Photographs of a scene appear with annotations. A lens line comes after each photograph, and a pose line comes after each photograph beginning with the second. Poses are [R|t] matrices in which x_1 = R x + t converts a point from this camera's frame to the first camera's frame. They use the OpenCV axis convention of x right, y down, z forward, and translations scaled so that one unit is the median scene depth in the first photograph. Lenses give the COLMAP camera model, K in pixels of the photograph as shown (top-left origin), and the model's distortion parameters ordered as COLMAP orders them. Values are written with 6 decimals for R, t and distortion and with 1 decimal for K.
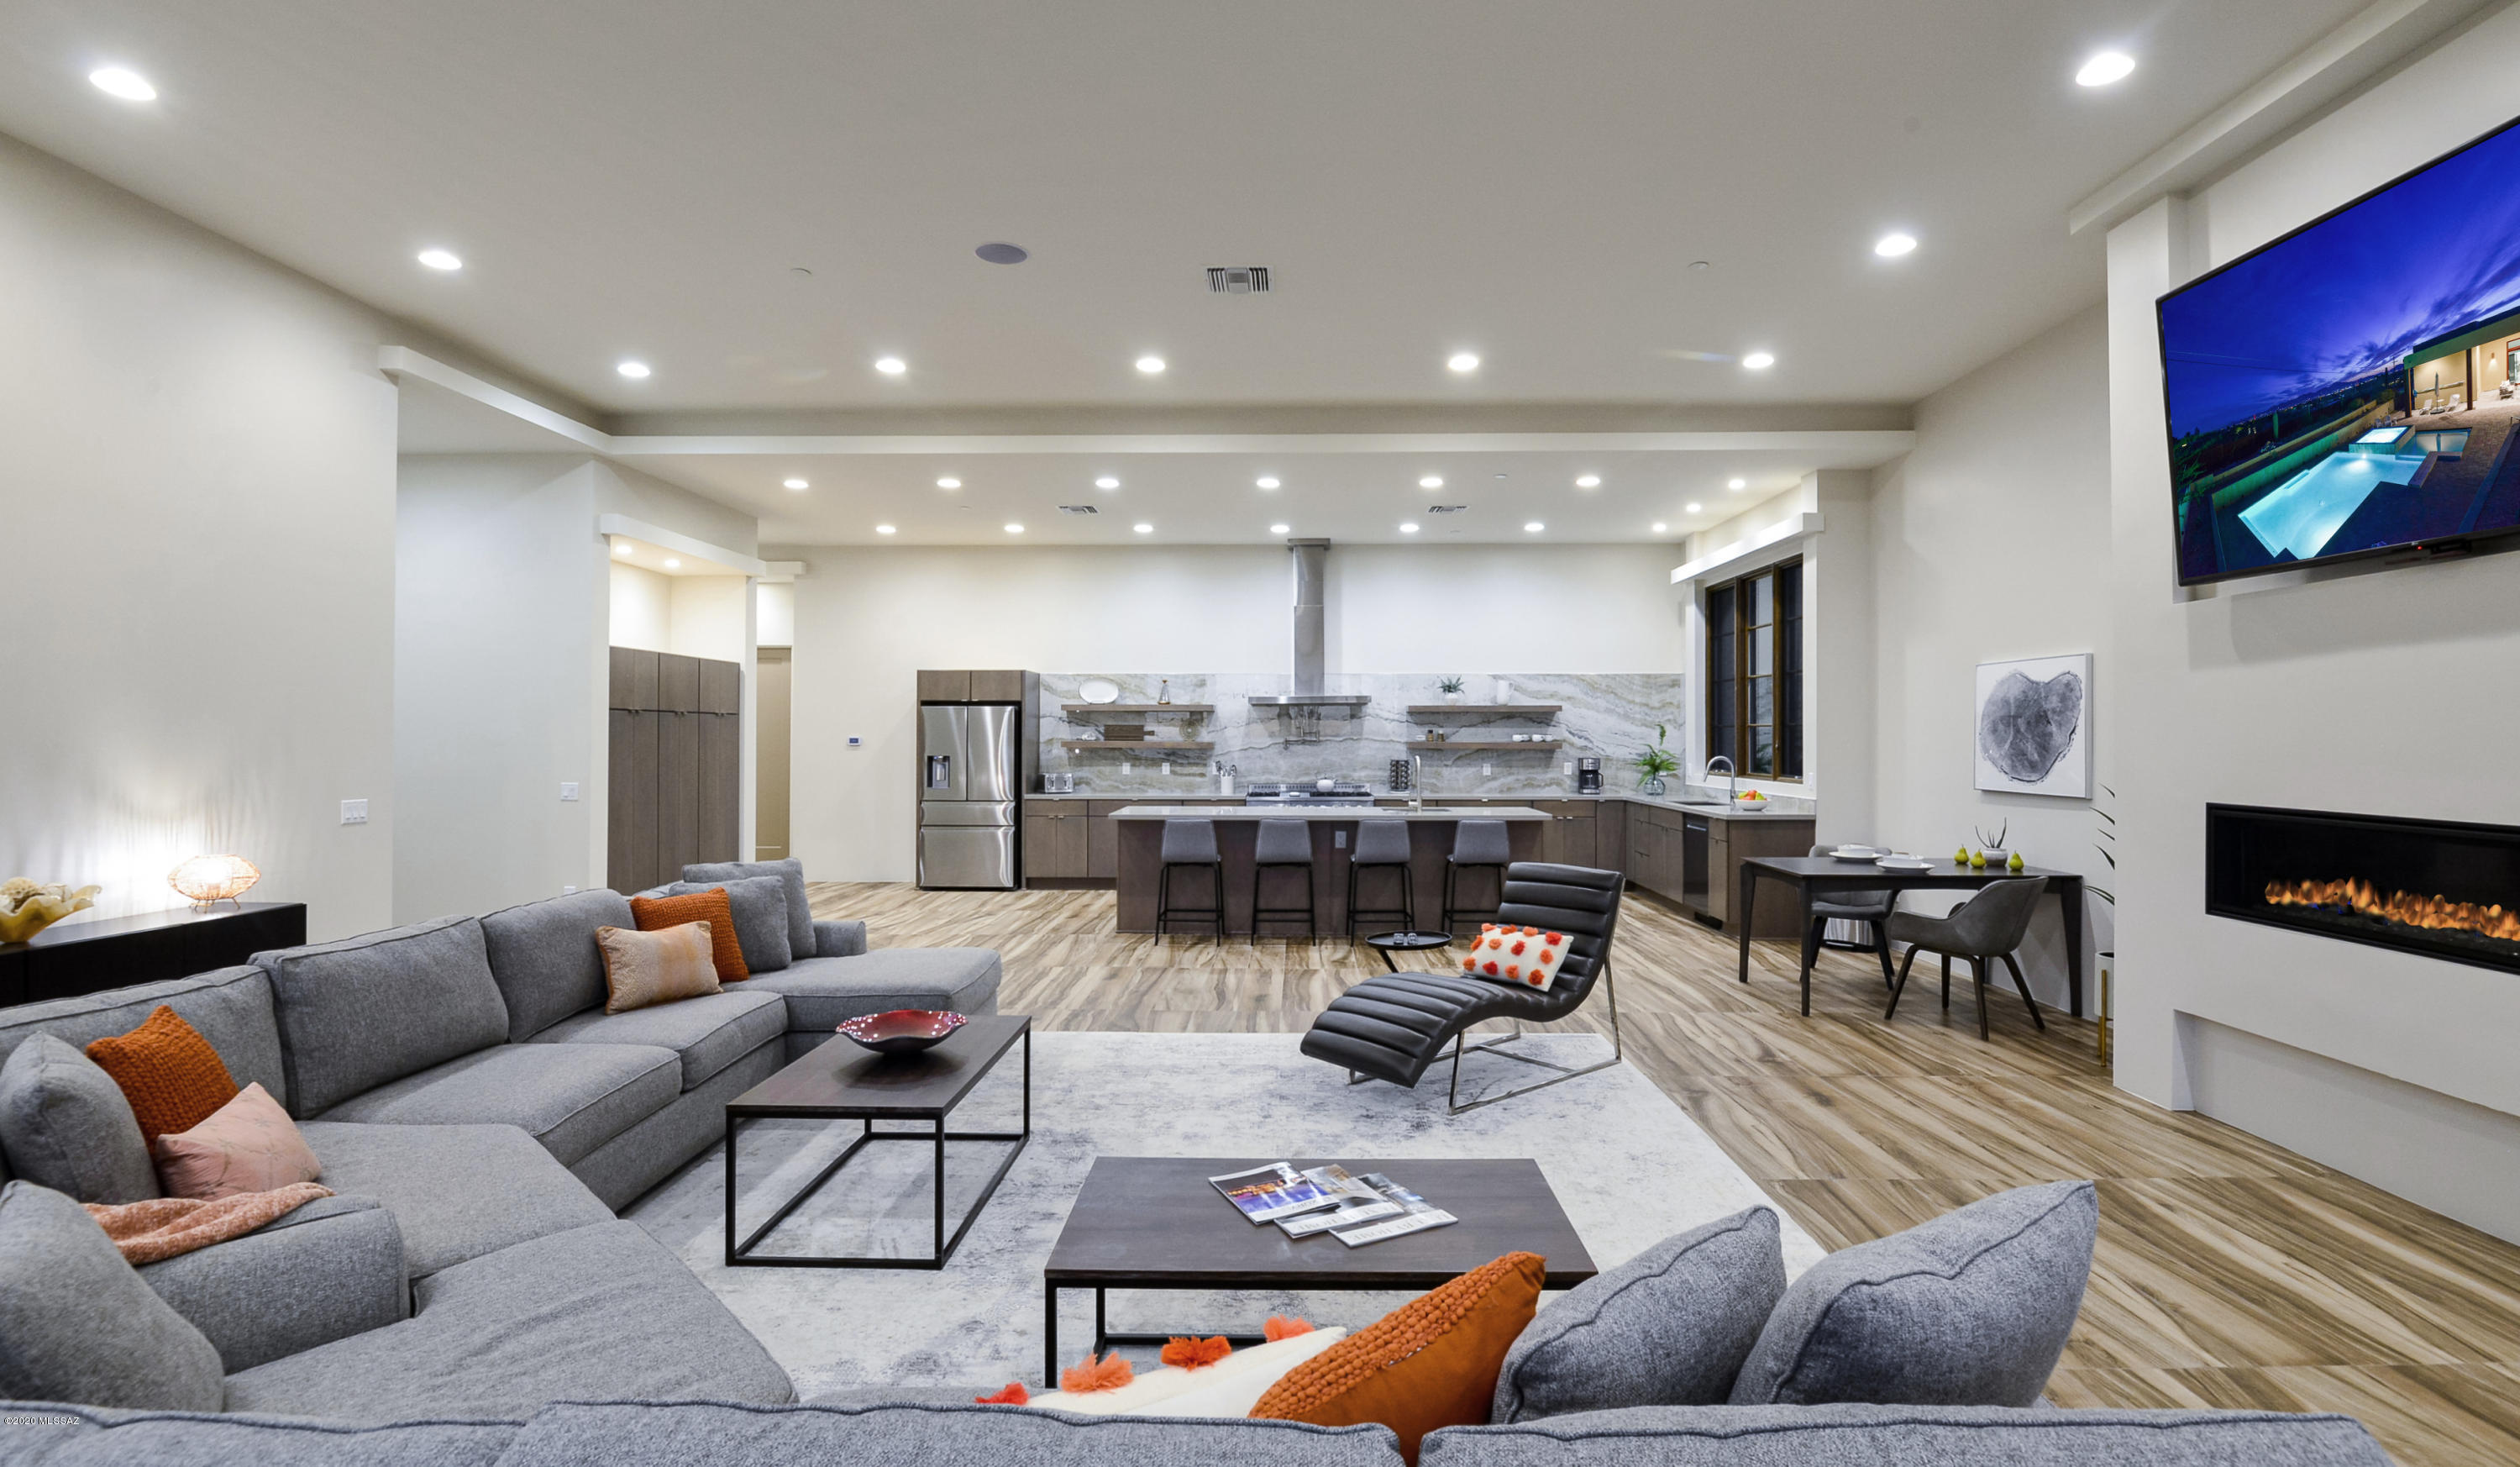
lens RADIAL K [[1227.3, 0, 1260.0], [0, 1227.3, 733.5], [0, 0, 1]] dist [-0.000891, -0.000604]
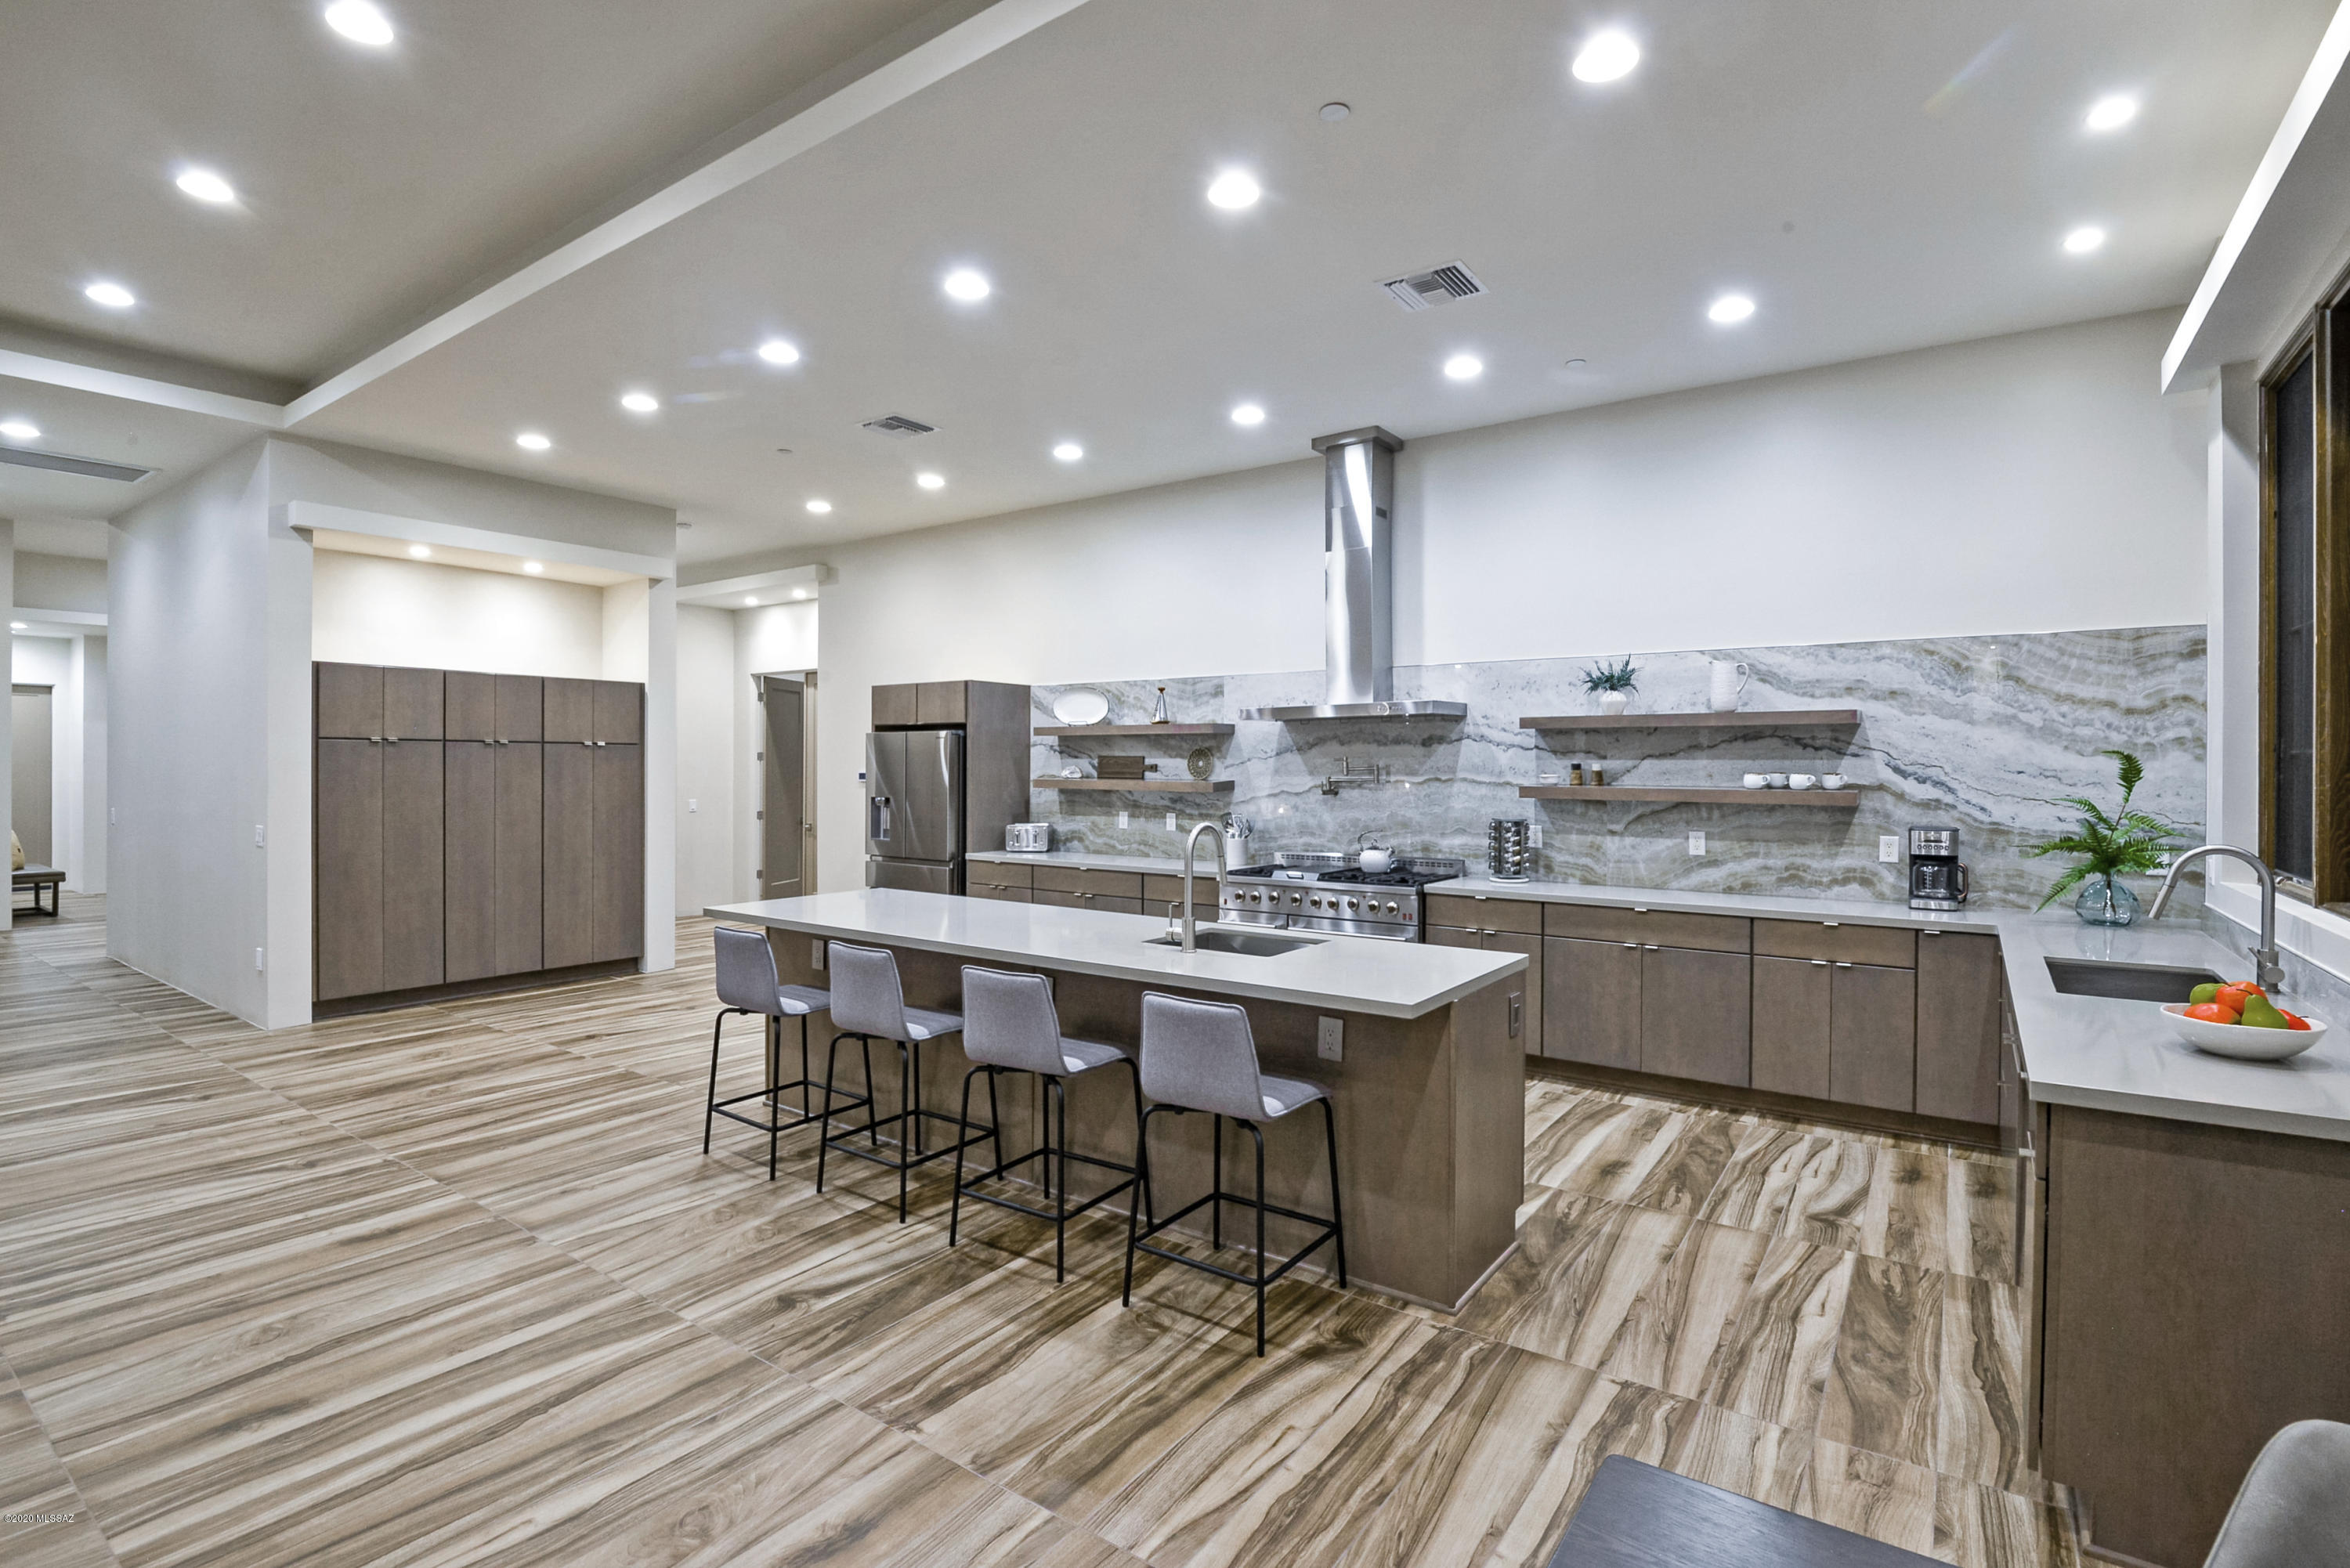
lens RADIAL K [[1100.7, 0, 1172.5], [0, 1100.7, 777.5], [0, 0, 1]] dist [-0.003056, -0.010823]
pose [[0.822363, 0.007930, -0.568908, 0.263539], [-0.002059, 0.999938, 0.010961, -0.001802], [0.568960, -0.007843, 0.822328, 0.516286]]
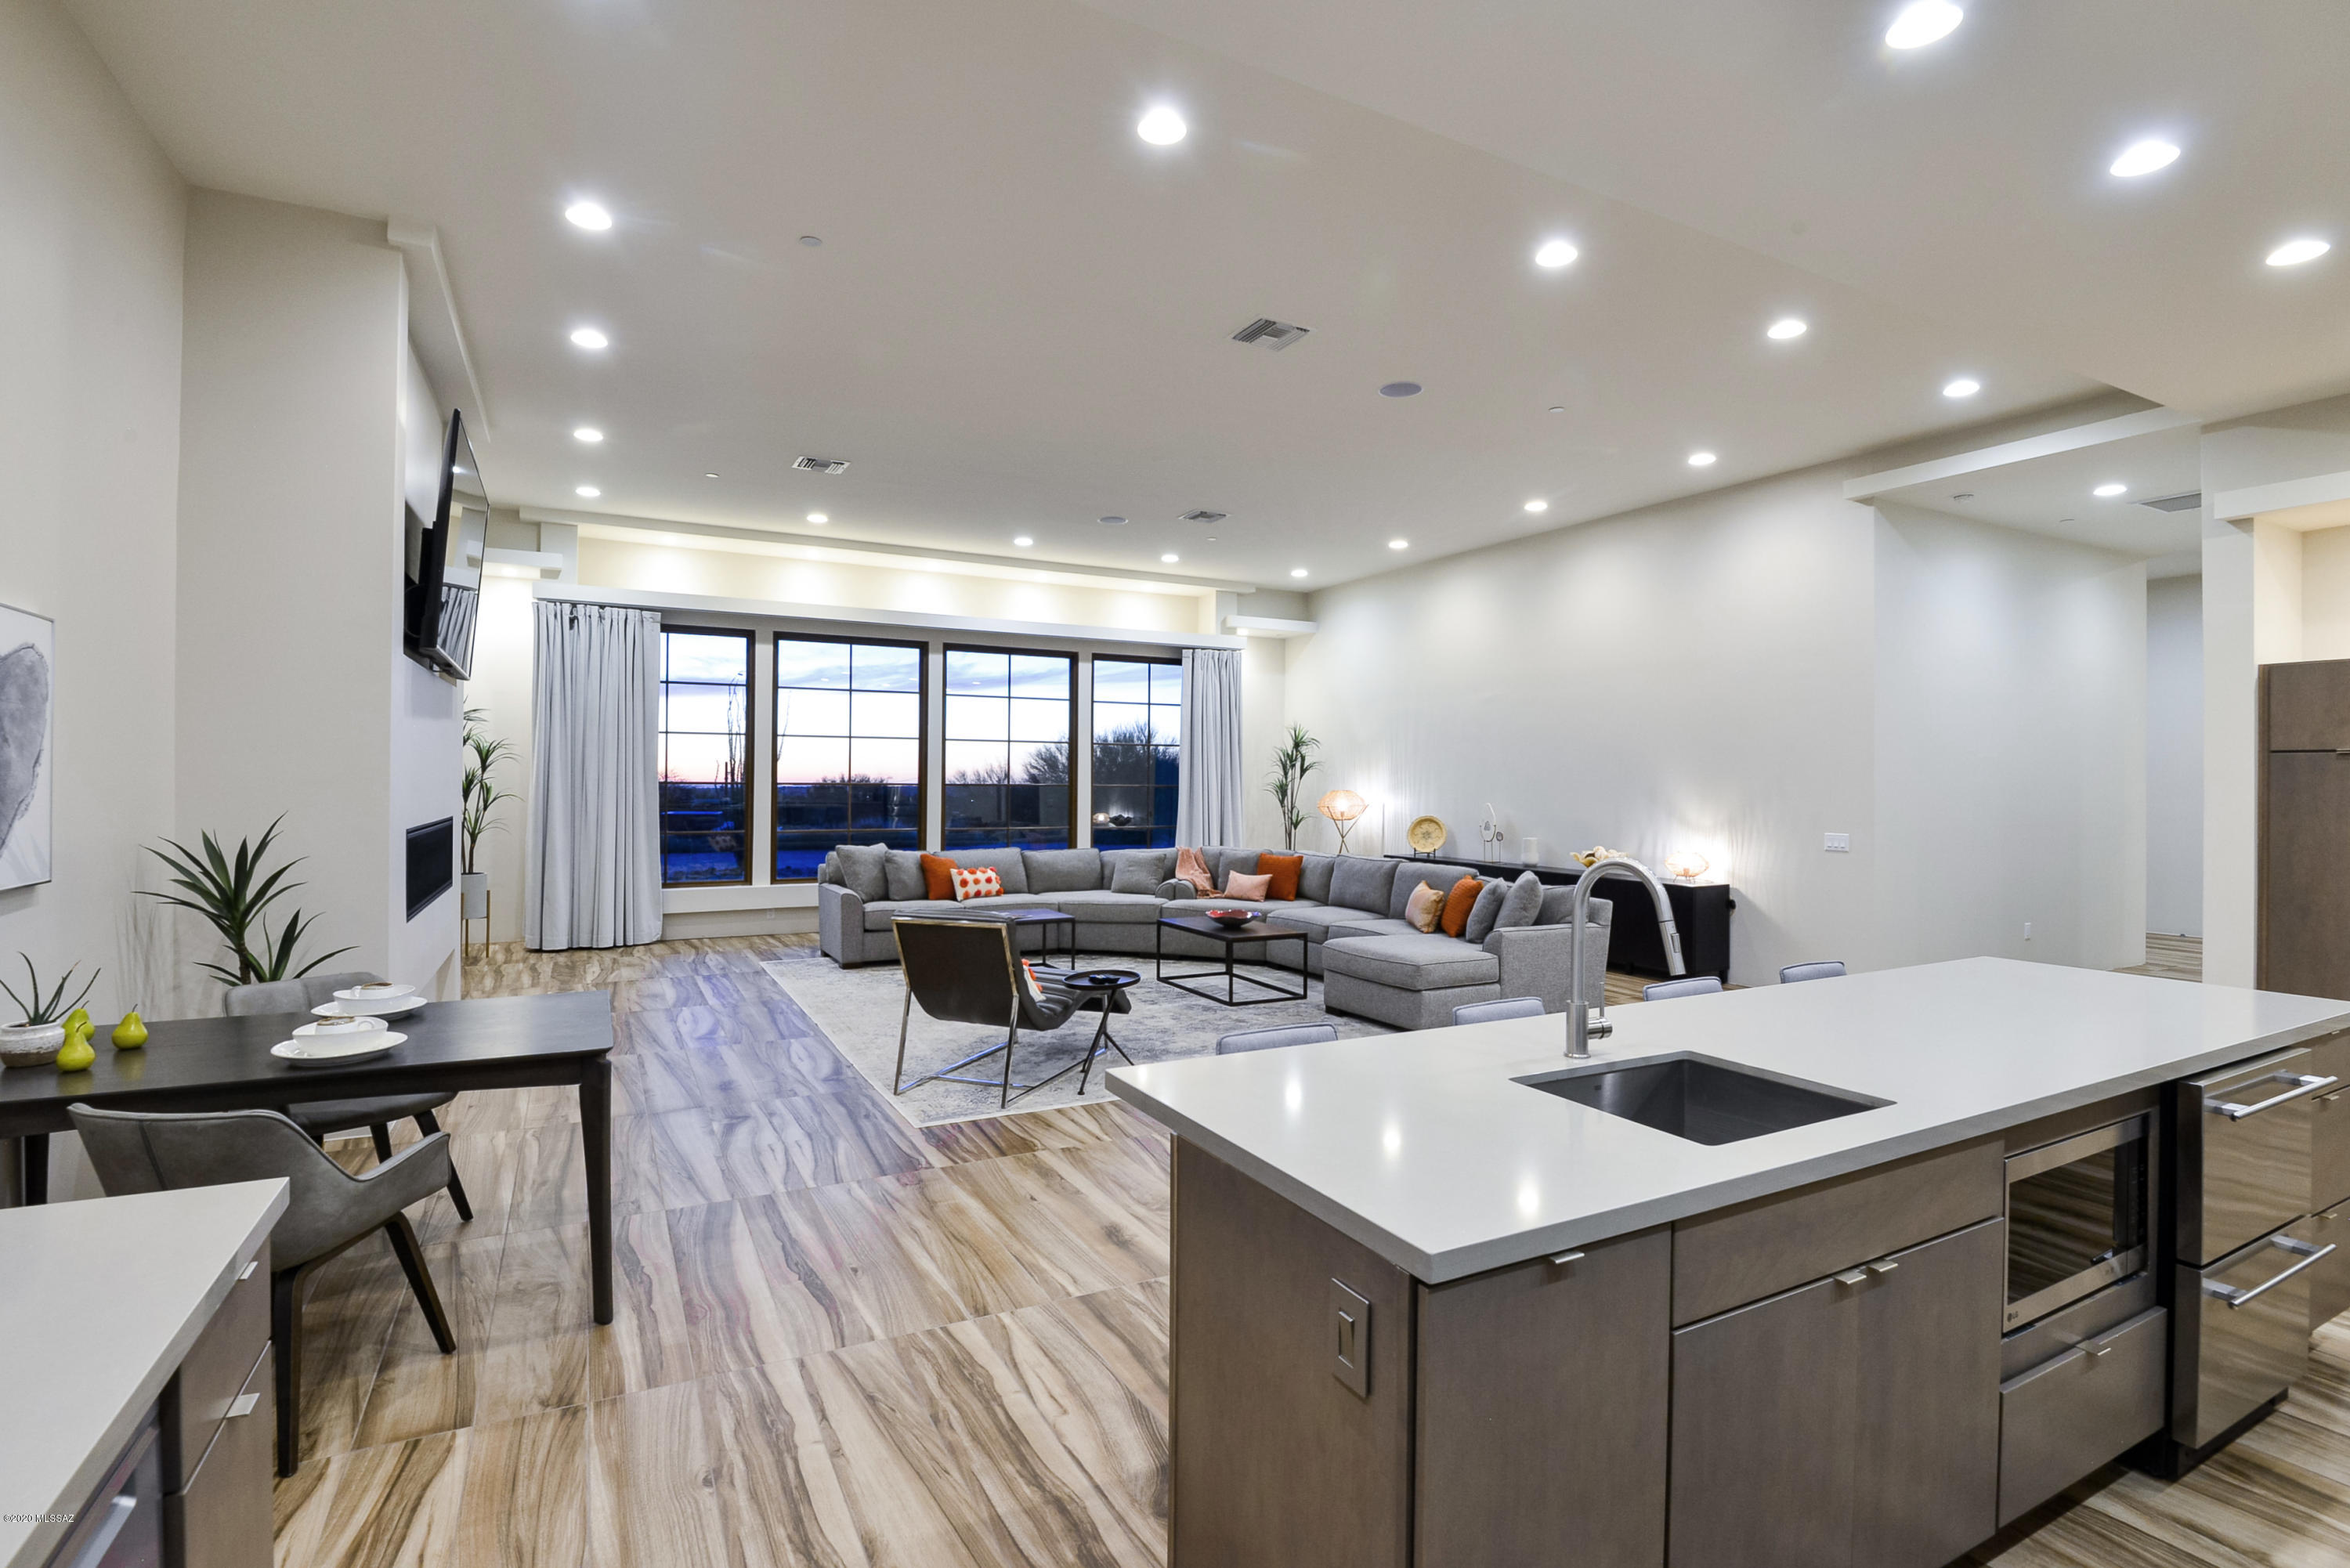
lens RADIAL K [[1100.7, 0, 1172.5], [0, 1100.7, 777.5], [0, 0, 1]] dist [-0.003056, -0.010823]
pose [[-0.872212, -0.008722, -0.489050, 0.251294], [-0.007244, 0.999962, -0.004915, 0.002146], [0.489074, -0.000744, -0.872242, 0.885297]]
